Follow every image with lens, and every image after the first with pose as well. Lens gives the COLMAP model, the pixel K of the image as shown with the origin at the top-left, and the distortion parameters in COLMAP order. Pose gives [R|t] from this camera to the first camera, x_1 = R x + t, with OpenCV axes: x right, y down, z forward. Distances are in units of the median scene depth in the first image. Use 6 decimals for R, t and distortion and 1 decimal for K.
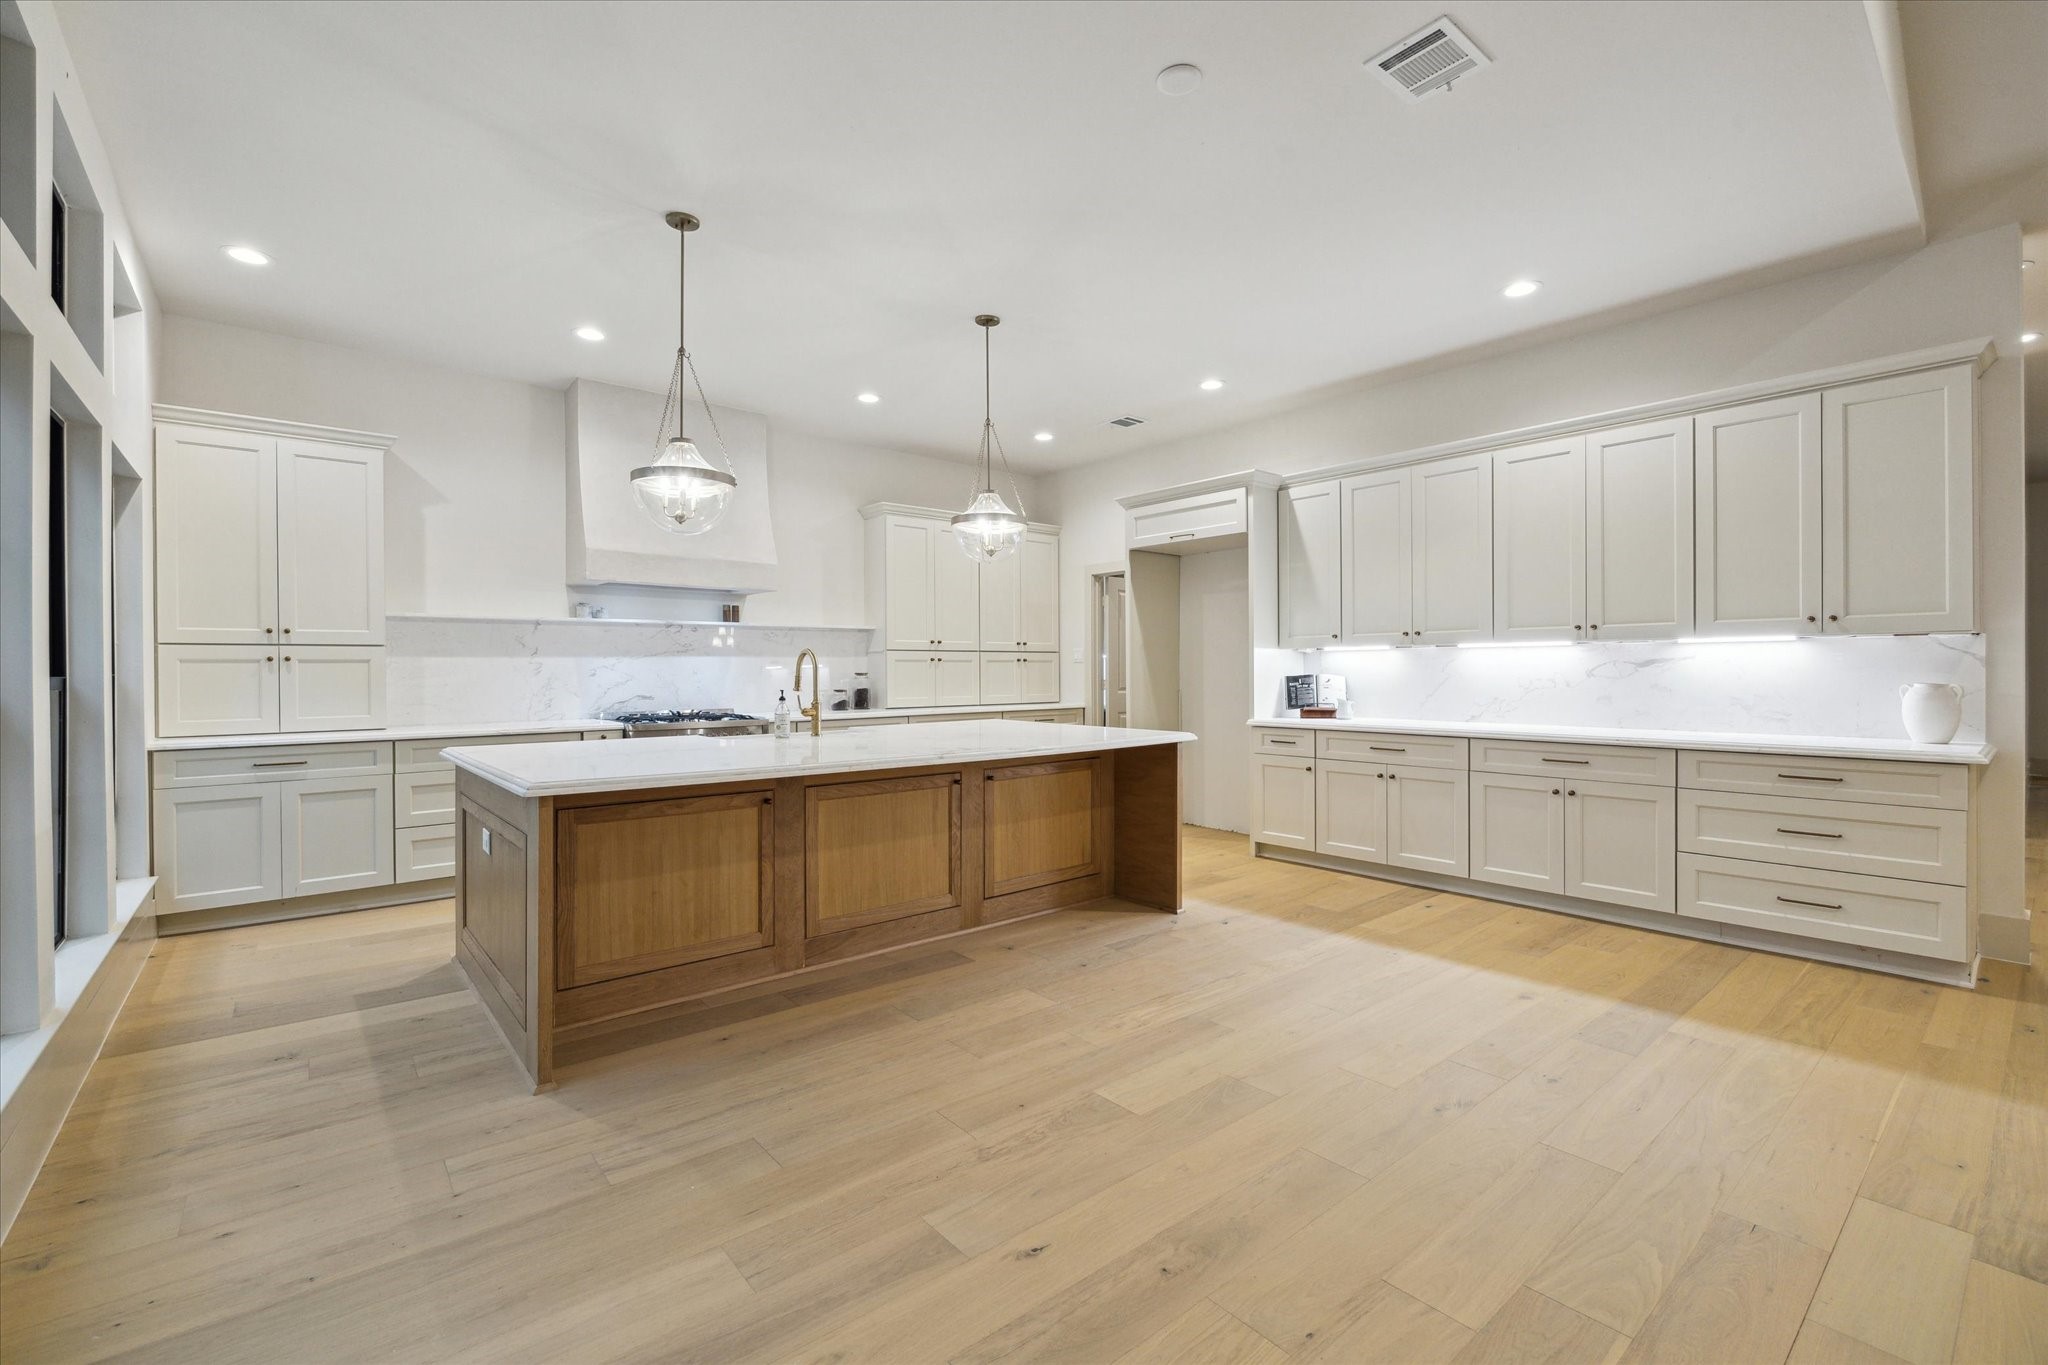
lens RADIAL K [[881.8, 0, 1031.9], [0, 881.8, 673.2], [0, 0, 1]] dist [-0.010172, -0.000066]
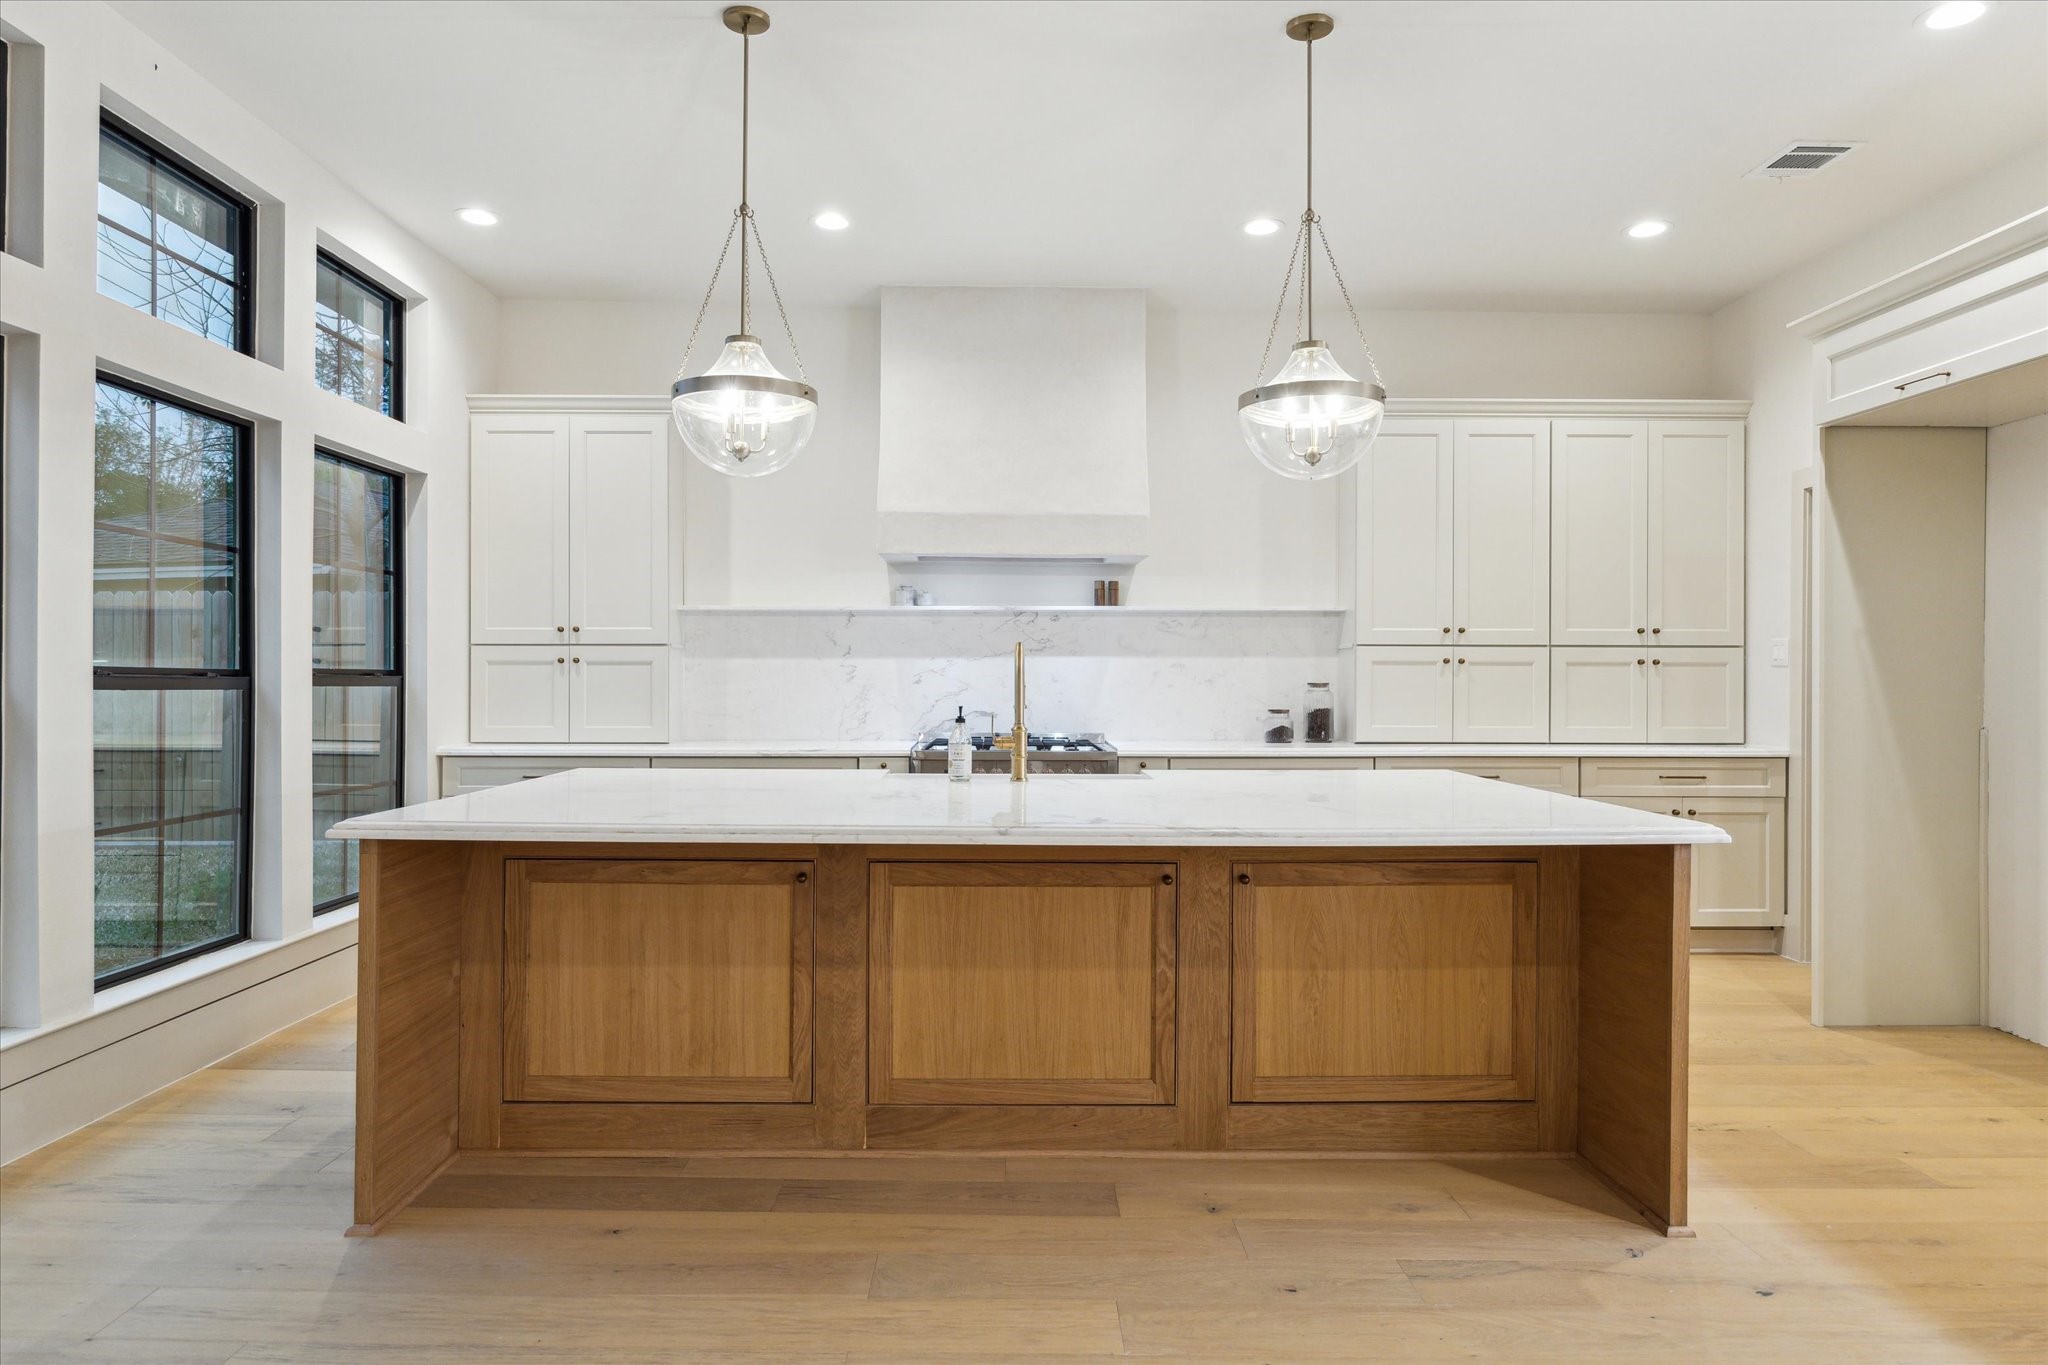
lens RADIAL K [[1243.9, 0, 1010.6], [0, 1243.9, 683.4], [0, 0, 1]] dist [-0.003238, -0.000604]
pose [[0.763087, 0.009009, -0.646233, 0.331480], [-0.009707, 0.999950, 0.002479, -0.000298], [0.646223, 0.004381, 0.763136, 0.333299]]
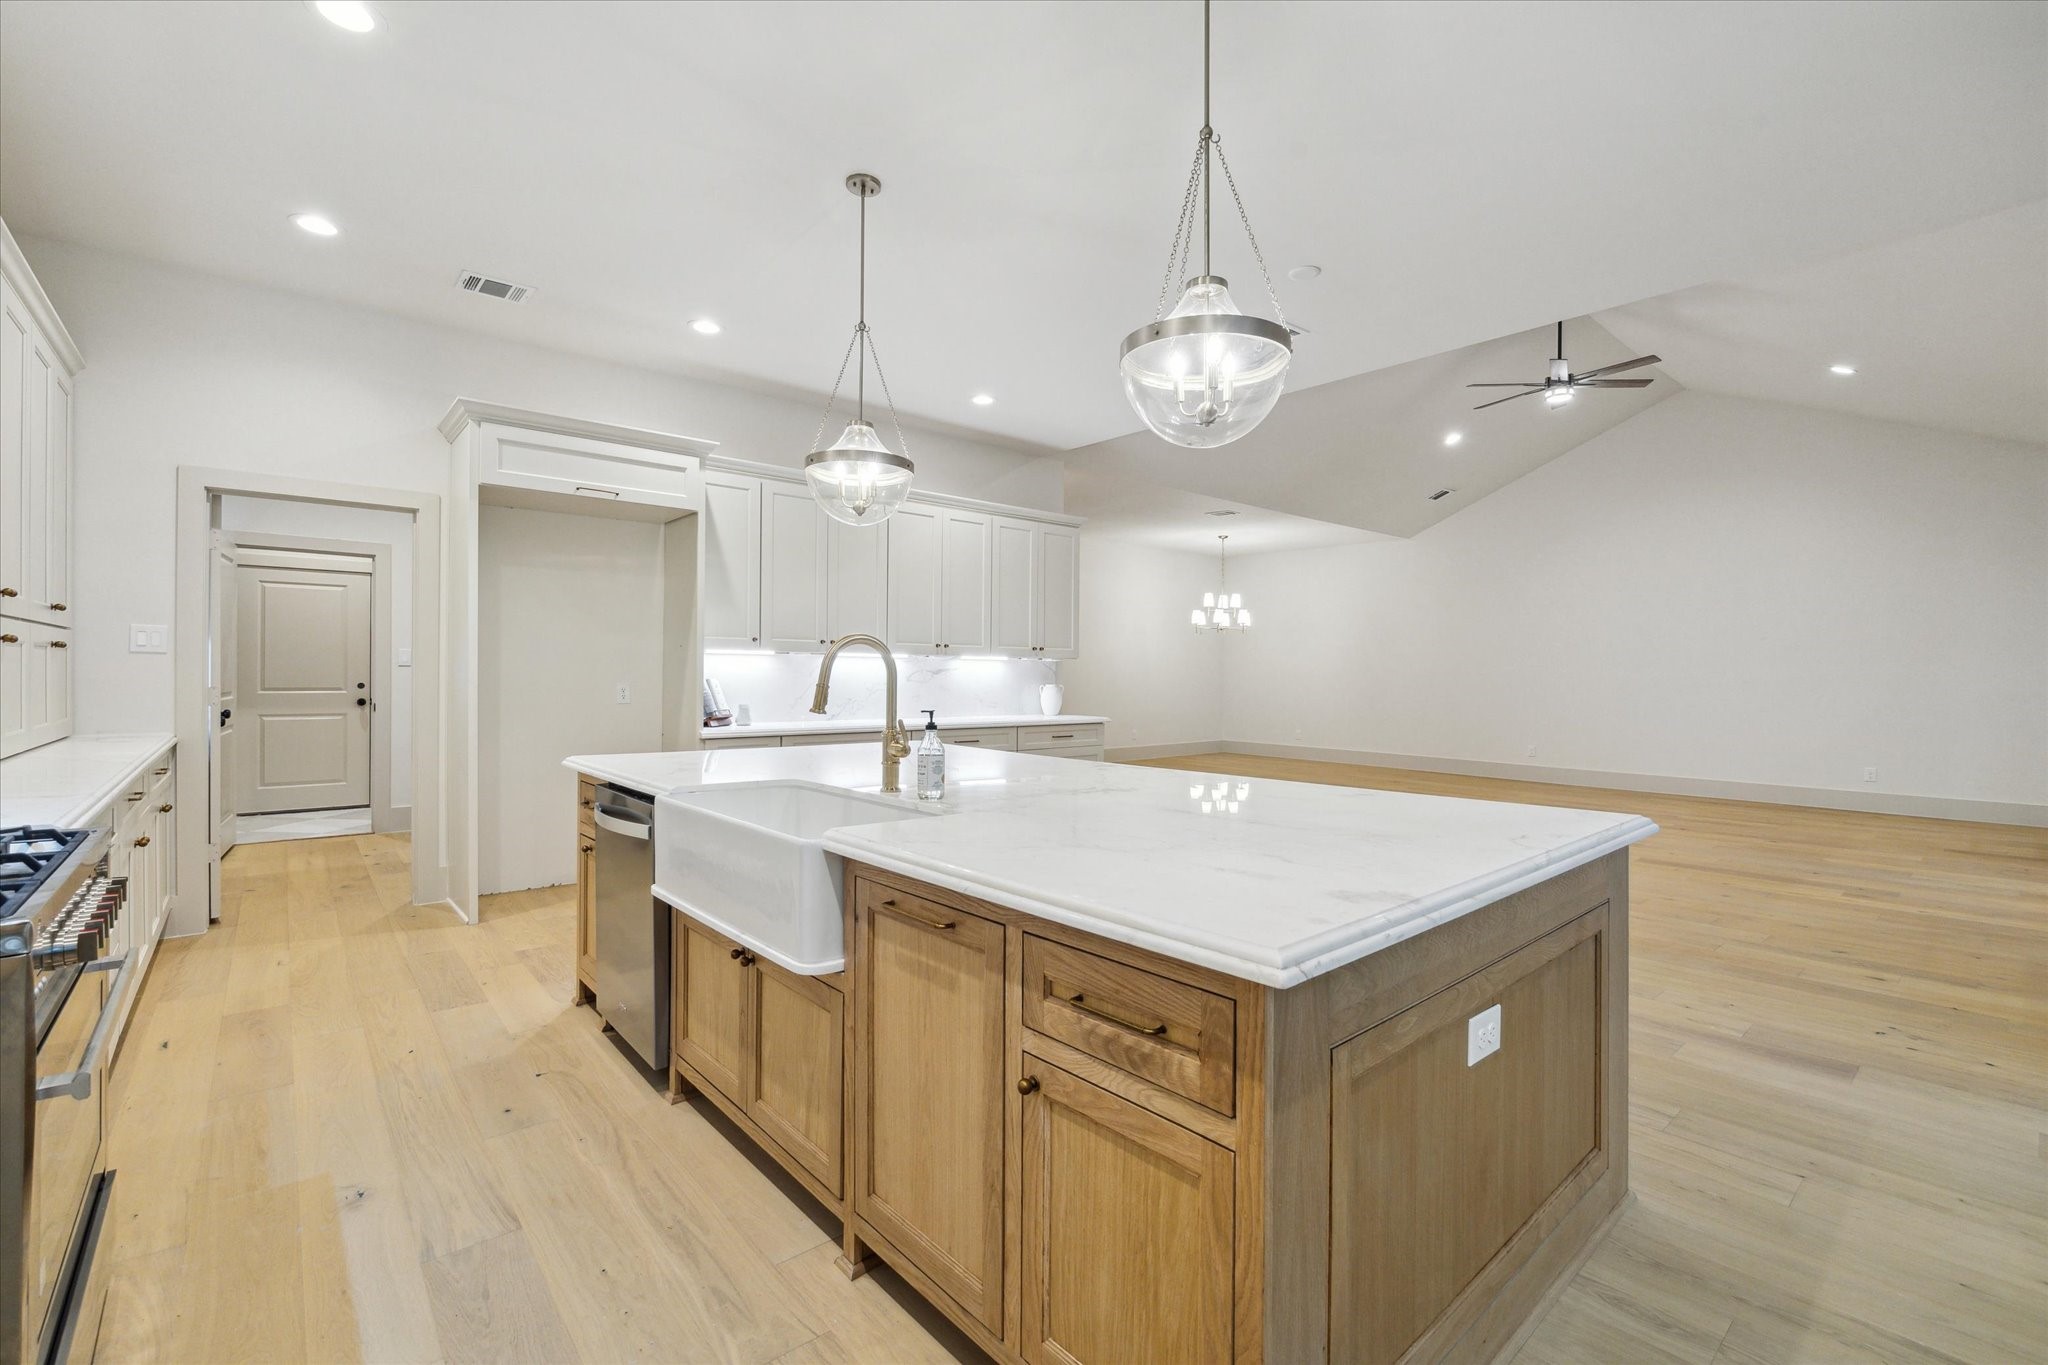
lens RADIAL K [[881.8, 0, 1020.0], [0, 881.8, 674.7], [0, 0, 1]] dist [-0.010172, -0.000066]
pose [[-0.005473, 0.004072, 0.999977, -0.828863], [-0.007157, 0.999966, -0.004111, -0.001413], [-0.999959, -0.007179, -0.005443, 0.947988]]
